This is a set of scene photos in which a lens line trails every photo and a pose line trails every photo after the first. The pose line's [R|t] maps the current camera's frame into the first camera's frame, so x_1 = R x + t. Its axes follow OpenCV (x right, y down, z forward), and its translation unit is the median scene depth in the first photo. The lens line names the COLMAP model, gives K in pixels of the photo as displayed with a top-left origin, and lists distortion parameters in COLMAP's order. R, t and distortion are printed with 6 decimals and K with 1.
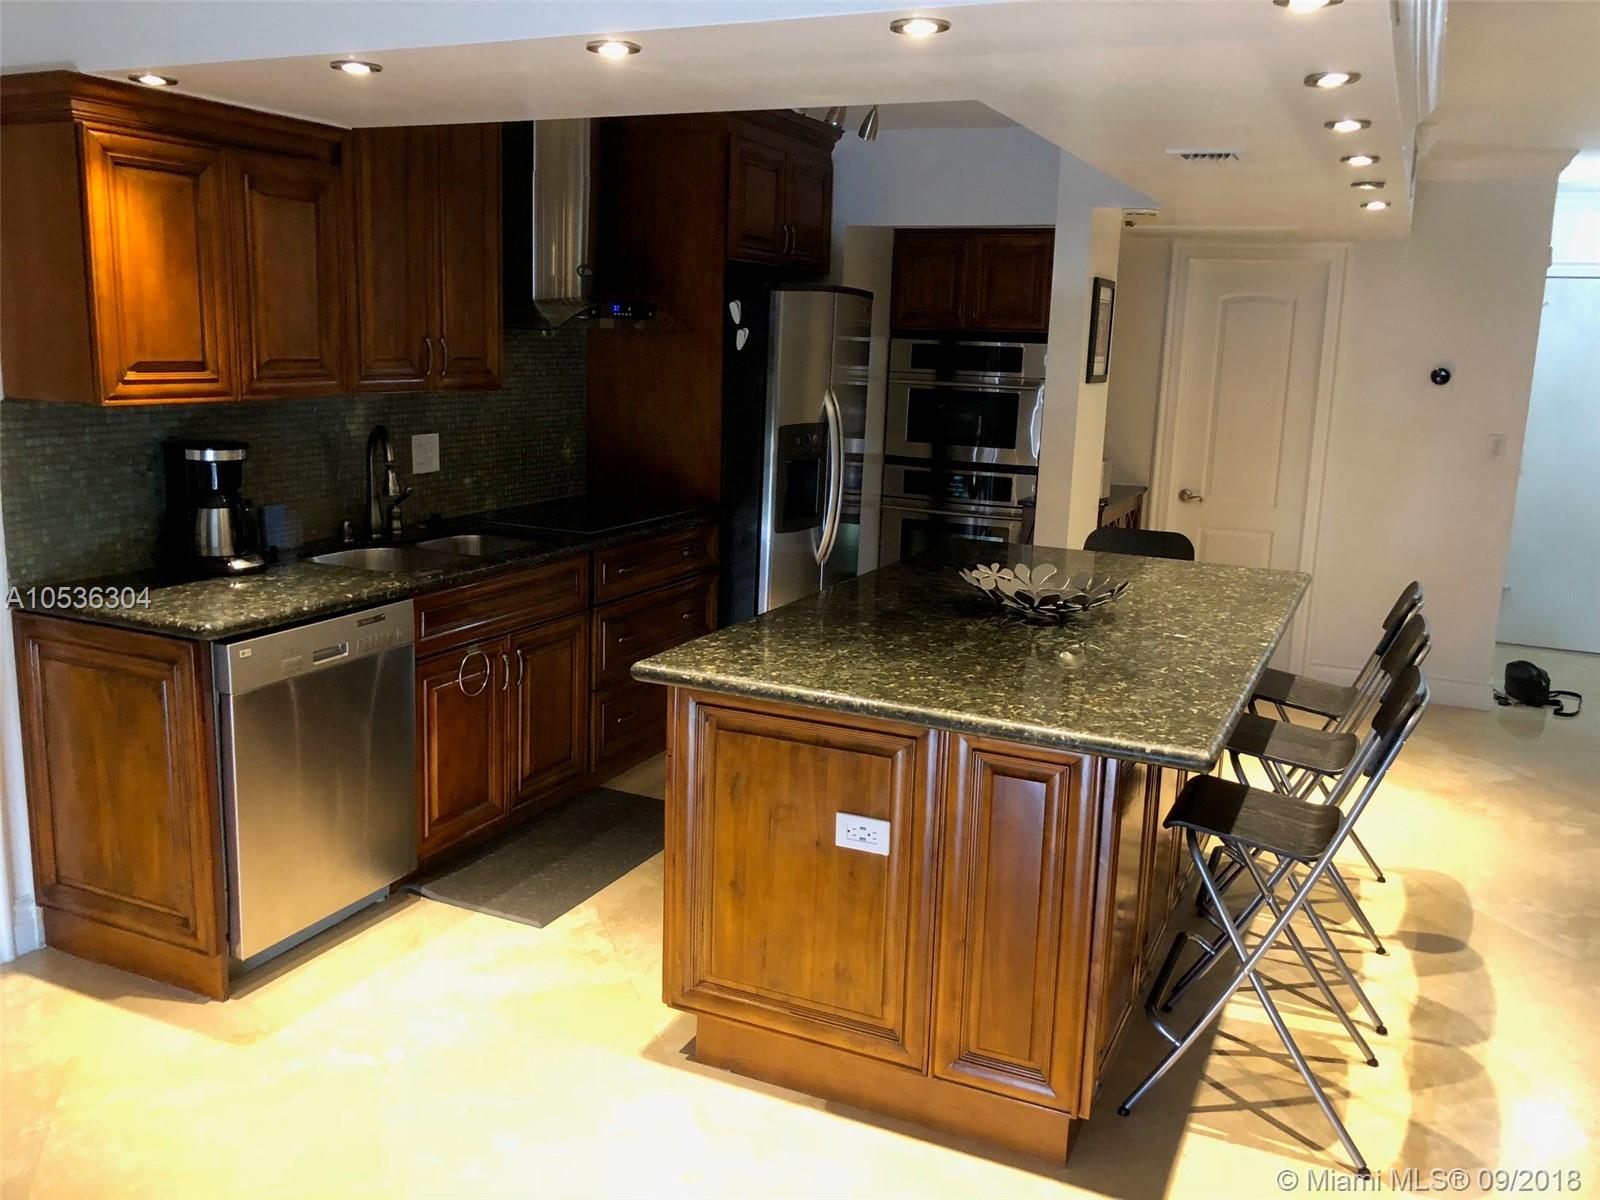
lens RADIAL K [[1313.9, 0, 800.2], [0, 1313.9, 596.9], [0, 0, 1]] dist [-0.009776, -0.004958]
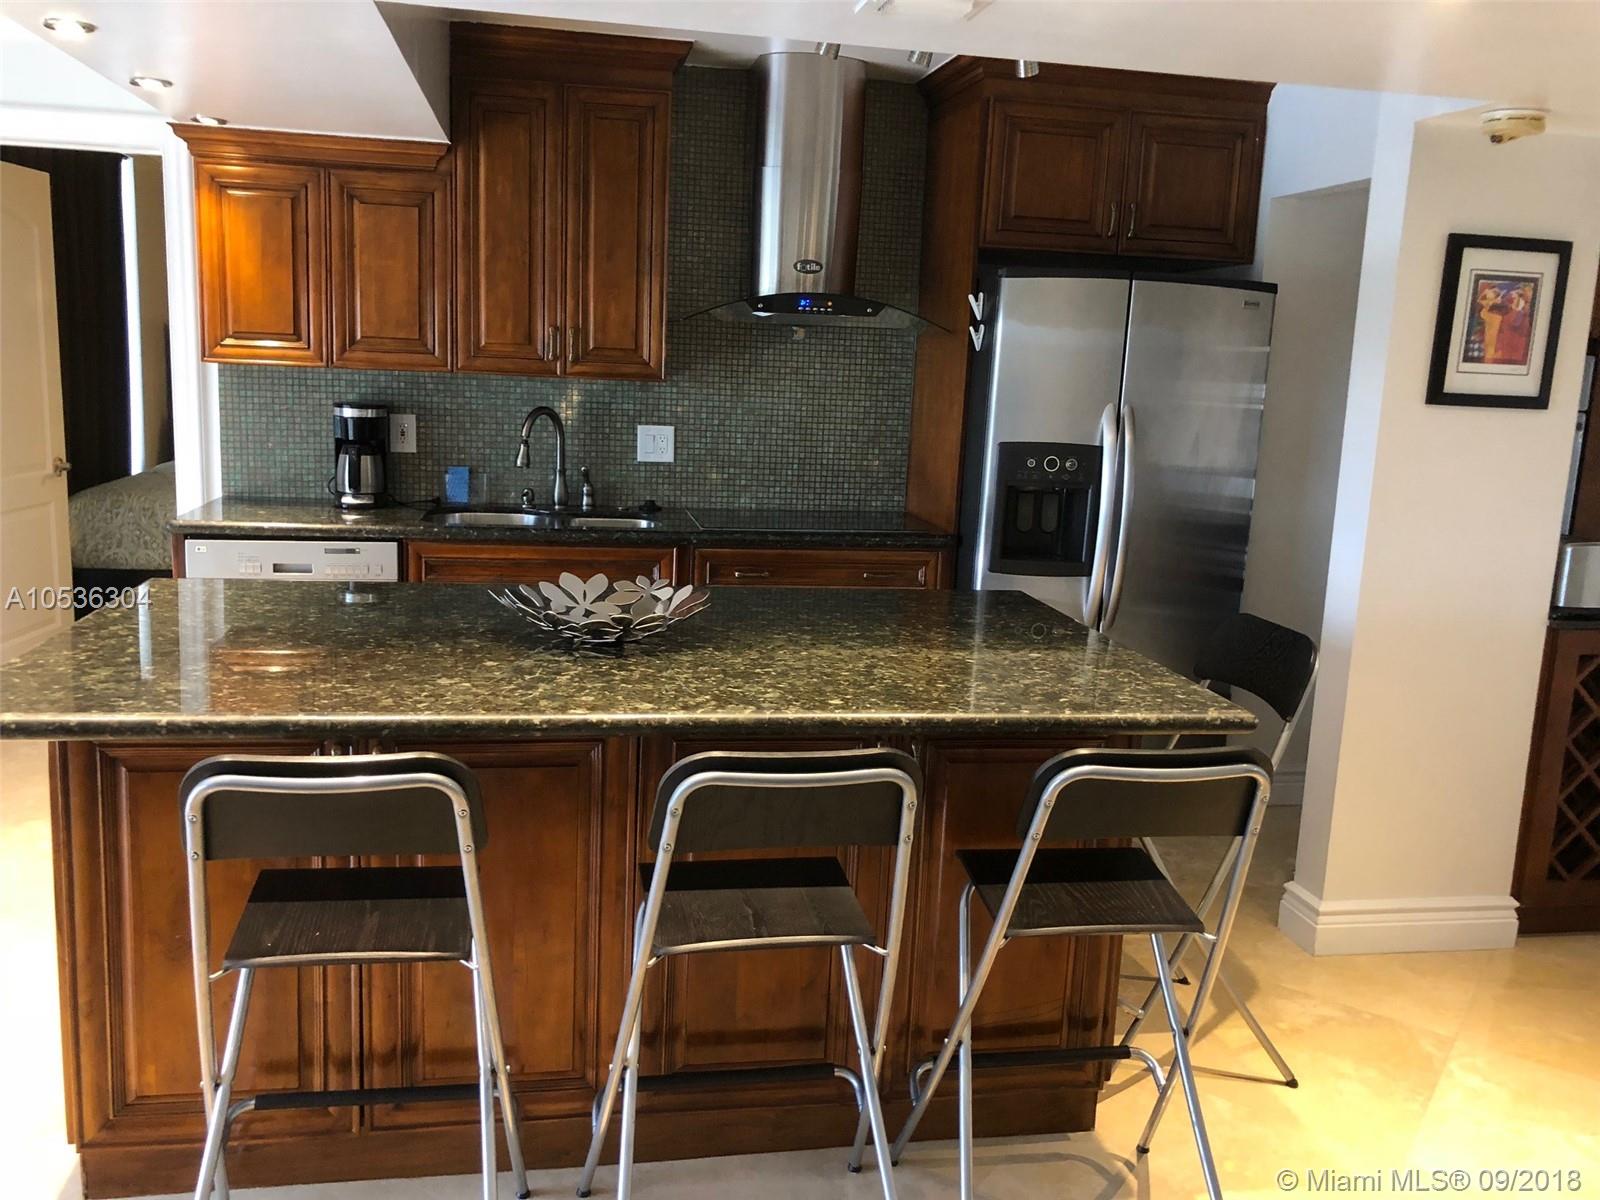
lens RADIAL K [[1313.9, 0, 800.0], [0, 1313.9, 598.2], [0, 0, 1]] dist [-0.009776, -0.004958]
pose [[0.562287, 0.141701, -0.814711, 0.859770], [-0.191644, 0.980717, 0.038308, -0.063964], [0.804429, 0.134595, 0.578600, 0.639719]]
